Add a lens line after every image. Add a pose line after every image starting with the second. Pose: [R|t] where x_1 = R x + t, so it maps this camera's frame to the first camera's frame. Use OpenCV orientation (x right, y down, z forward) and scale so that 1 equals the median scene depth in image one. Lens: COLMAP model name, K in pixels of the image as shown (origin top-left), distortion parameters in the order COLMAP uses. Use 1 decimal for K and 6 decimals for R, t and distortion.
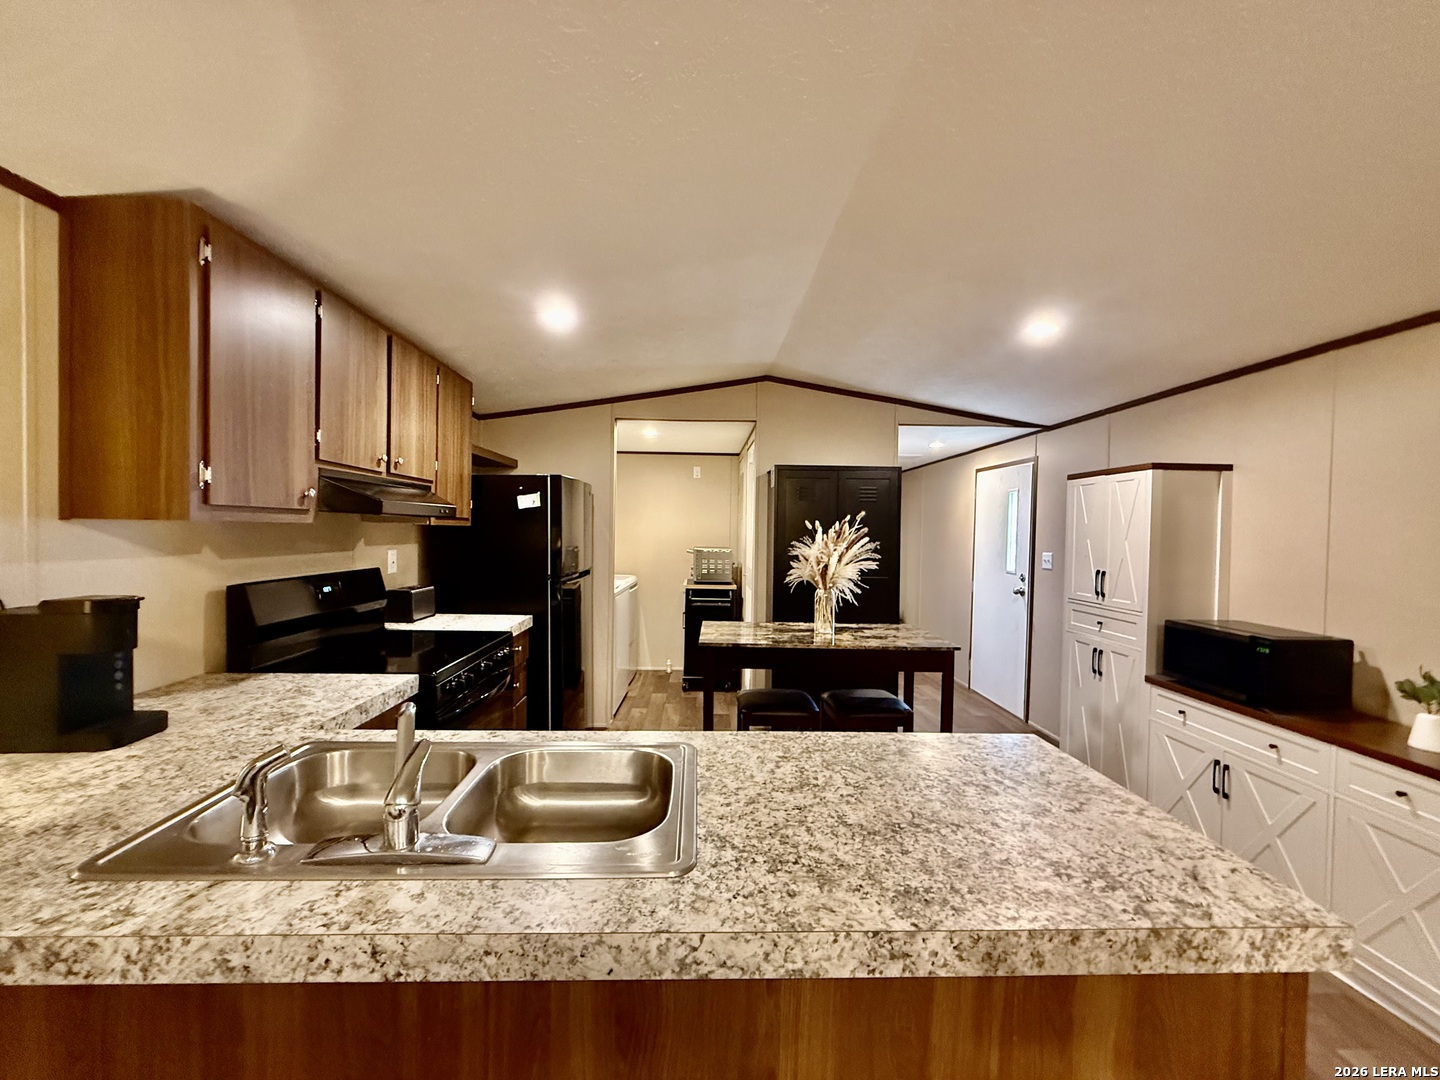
lens RADIAL K [[570.4, 0, 715.5], [0, 570.4, 543.9], [0, 0, 1]] dist [-0.000288, -0.000227]
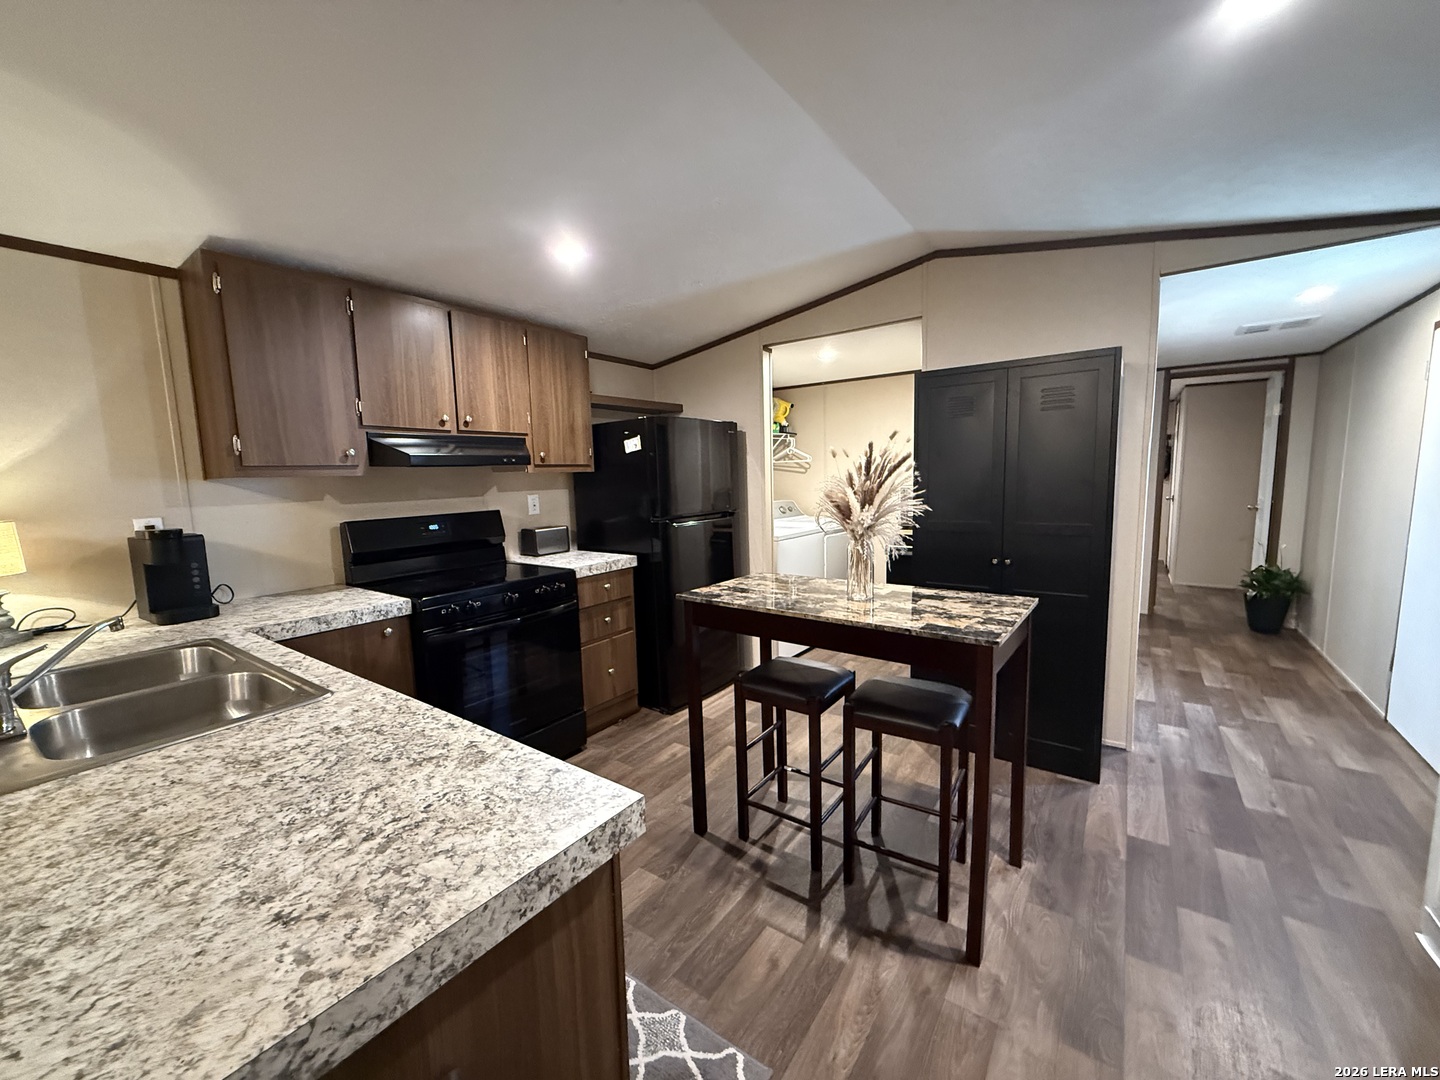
lens RADIAL K [[570.4, 0, 719.9], [0, 570.4, 543.0], [0, 0, 1]] dist [-0.000288, -0.000227]
pose [[0.795029, 0.035248, -0.605546, 0.534464], [0.025711, 0.995455, 0.091700, 0.012863], [0.606026, -0.088474, 0.790509, 0.335118]]
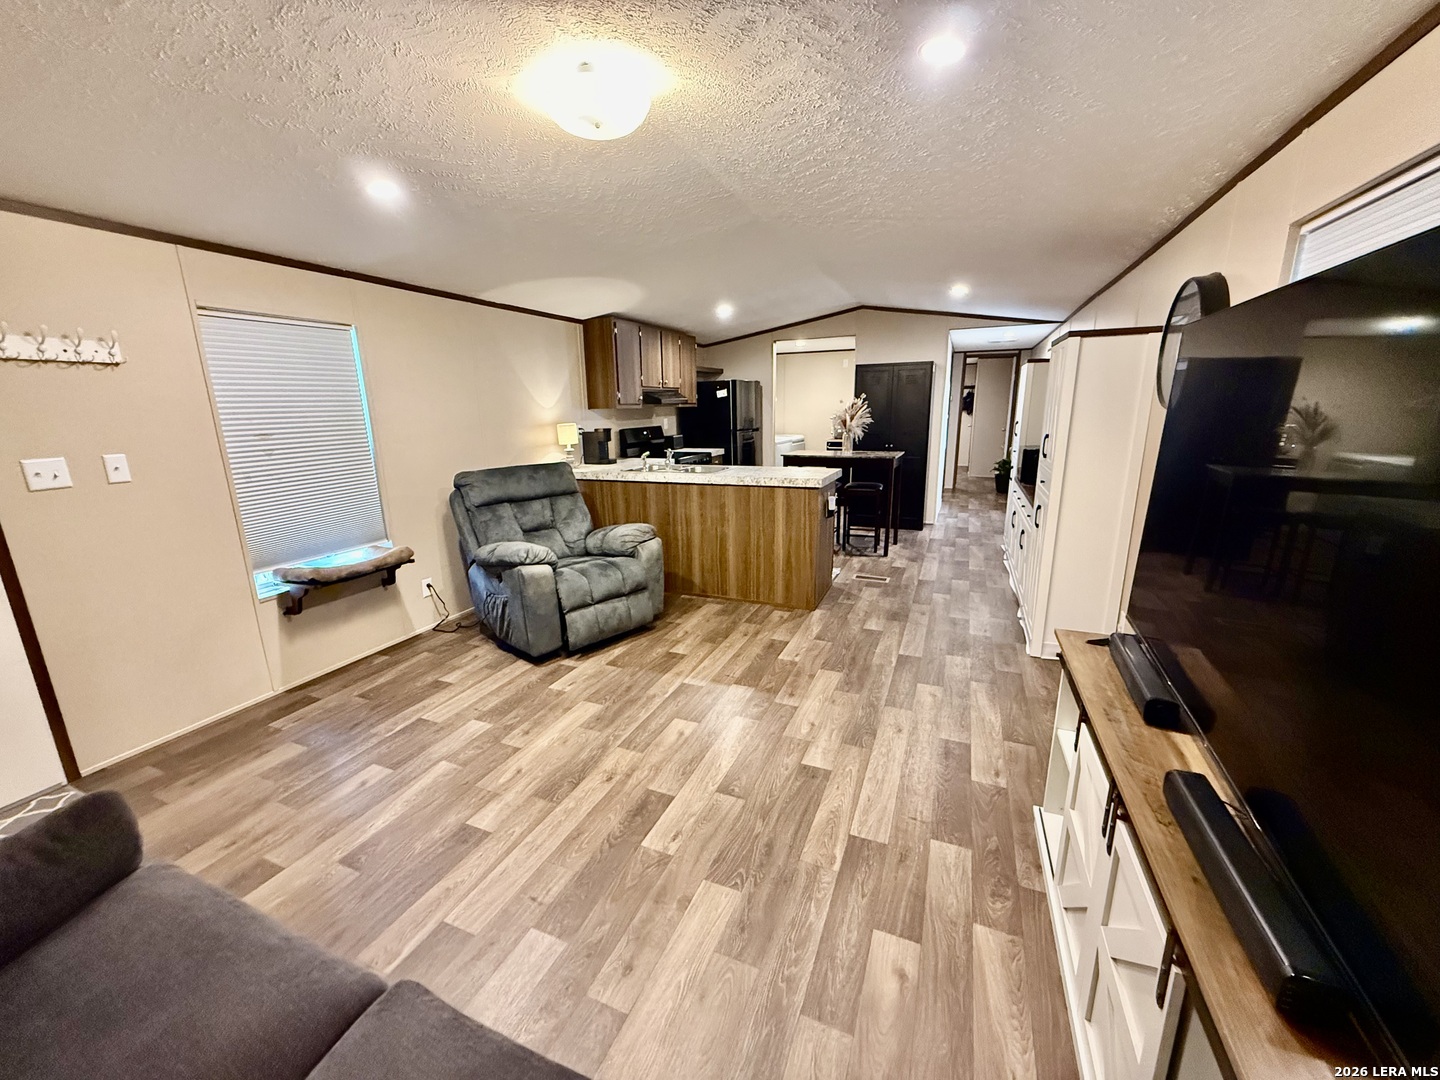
lens RADIAL K [[570.4, 0, 716.5], [0, 570.4, 544.6], [0, 0, 1]] dist [-0.000288, -0.000227]
pose [[0.906982, 0.069932, -0.415324, 0.704823], [0.021416, 0.977185, 0.211306, 0.029764], [0.420625, -0.200546, 0.884791, -1.215082]]
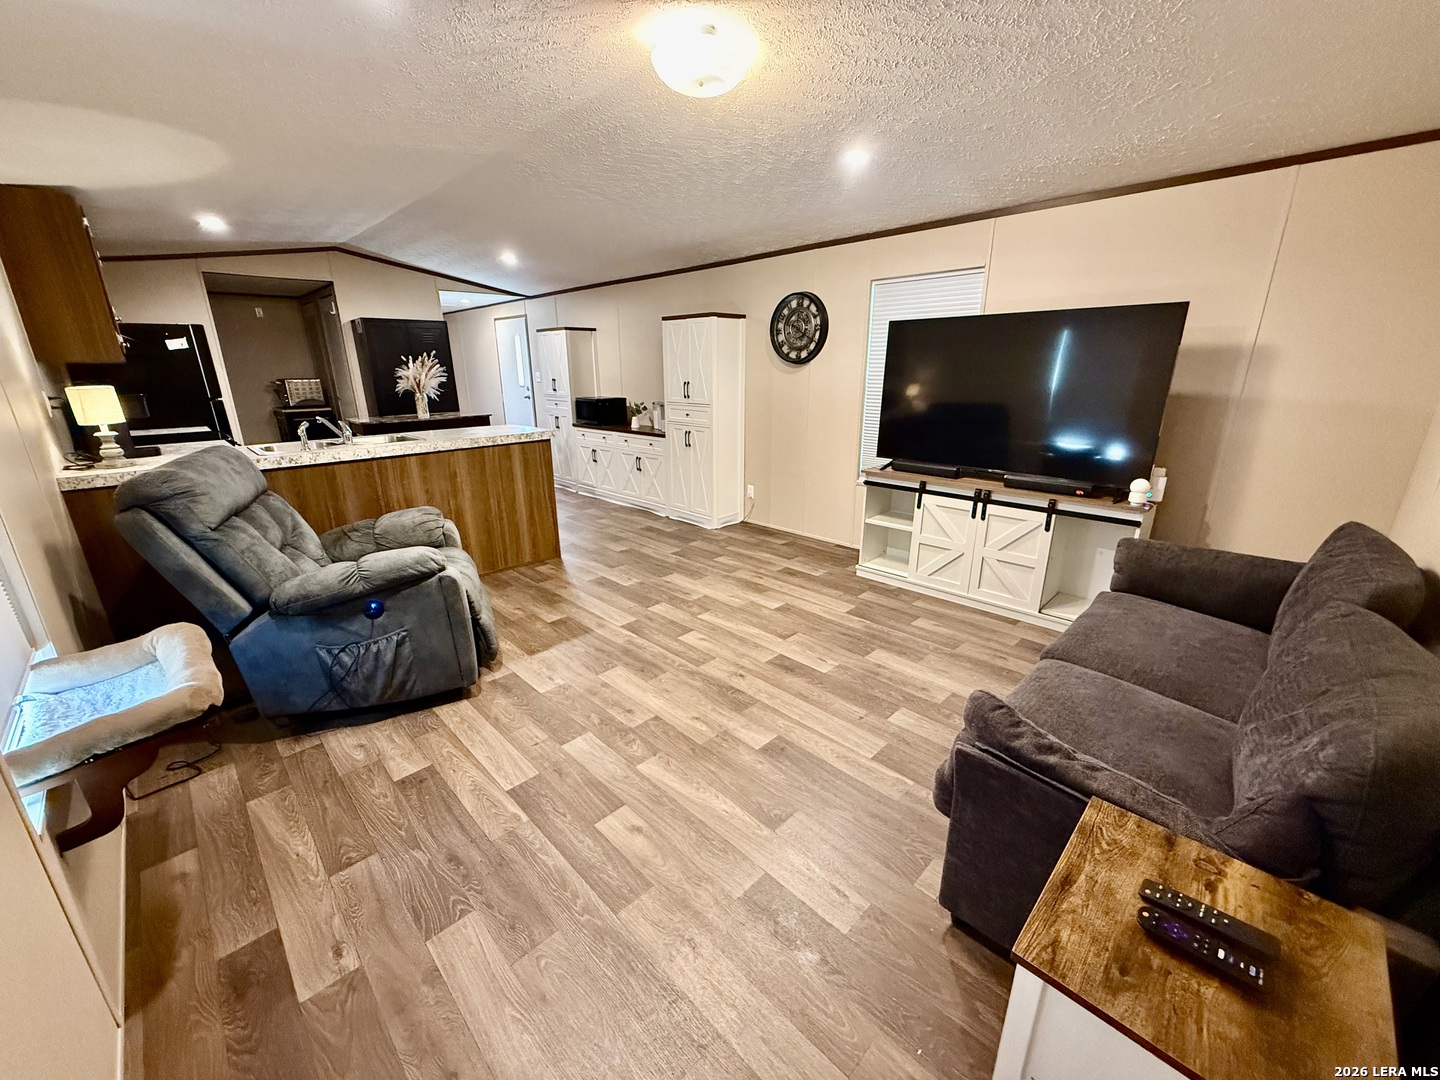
lens RADIAL K [[570.4, 0, 714.2], [0, 570.4, 541.6], [0, 0, 1]] dist [-0.000288, -0.000227]
pose [[0.734727, -0.222431, 0.640859, -0.456279], [0.035821, 0.956118, 0.290784, 0.036003], [-0.677416, -0.190691, 0.710454, -1.227008]]
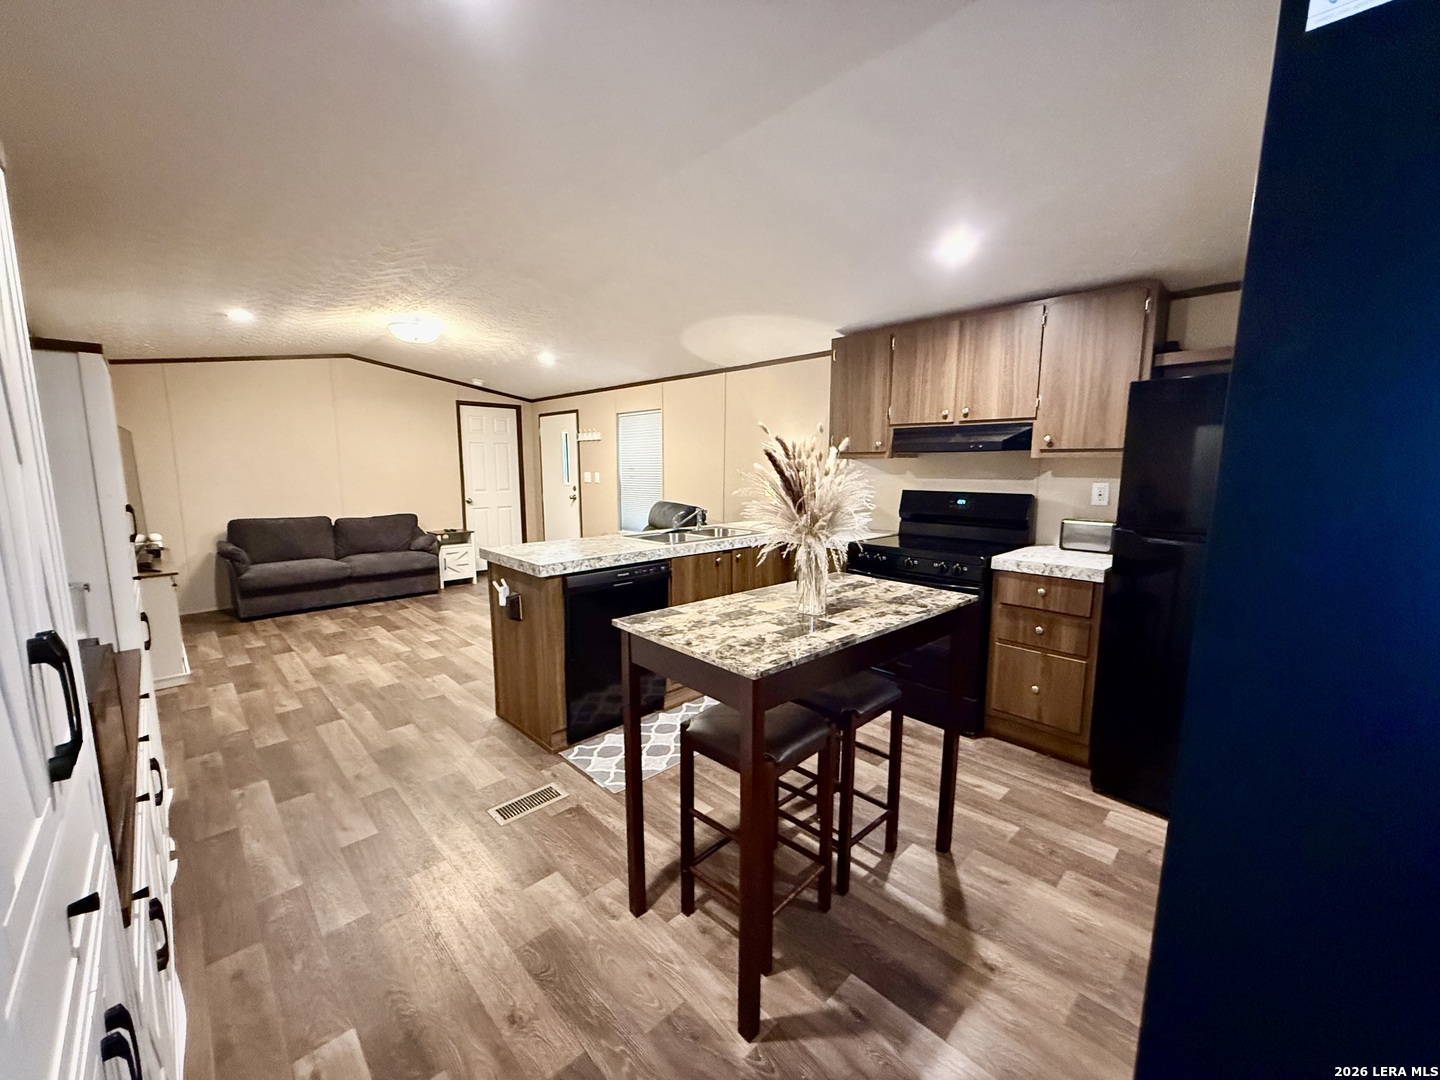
lens RADIAL K [[570.4, 0, 712.0], [0, 570.4, 543.8], [0, 0, 1]] dist [-0.000288, -0.000227]
pose [[-0.740916, 0.077455, -0.667116, 0.759365], [-0.029037, 0.988704, 0.147041, -0.013808], [0.670970, 0.128316, -0.730298, 1.500171]]
